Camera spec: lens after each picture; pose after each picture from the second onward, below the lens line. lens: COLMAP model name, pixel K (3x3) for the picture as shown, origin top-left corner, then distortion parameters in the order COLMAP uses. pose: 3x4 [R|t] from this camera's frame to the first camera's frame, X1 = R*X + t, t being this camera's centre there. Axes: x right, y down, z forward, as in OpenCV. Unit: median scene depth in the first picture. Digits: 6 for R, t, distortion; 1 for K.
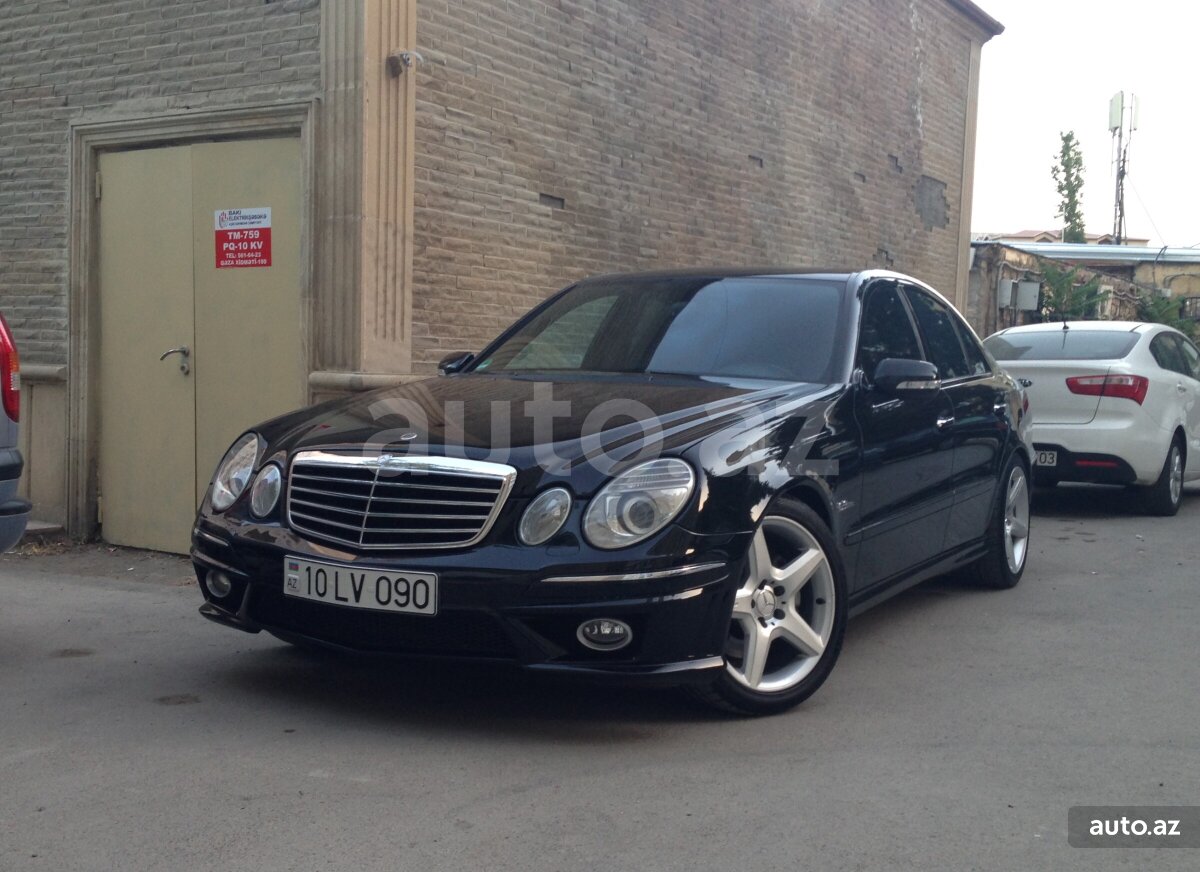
lens RADIAL K [[1295.9, 0, 600.0], [0, 1295.9, 436.0], [0, 0, 1]] dist [0.036649, 0.028539]
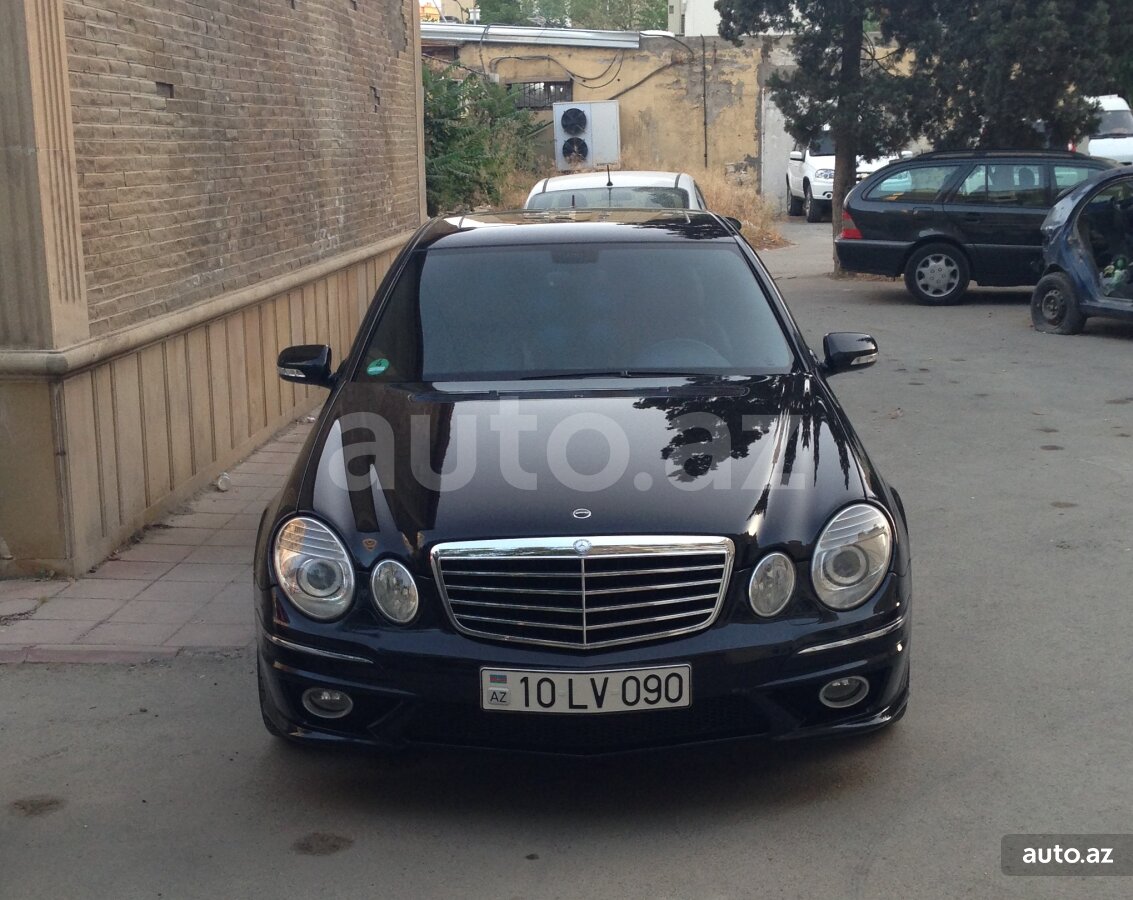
lens RADIAL K [[1536.3, 0, 566.5], [0, 1536.3, 450.0], [0, 0, 1]] dist [-0.010592, 0.017436]
pose [[0.880208, -0.131856, 0.455903, -0.316607], [0.067465, 0.985638, 0.154811, -0.103612], [-0.469768, -0.105509, 0.876462, 0.034346]]
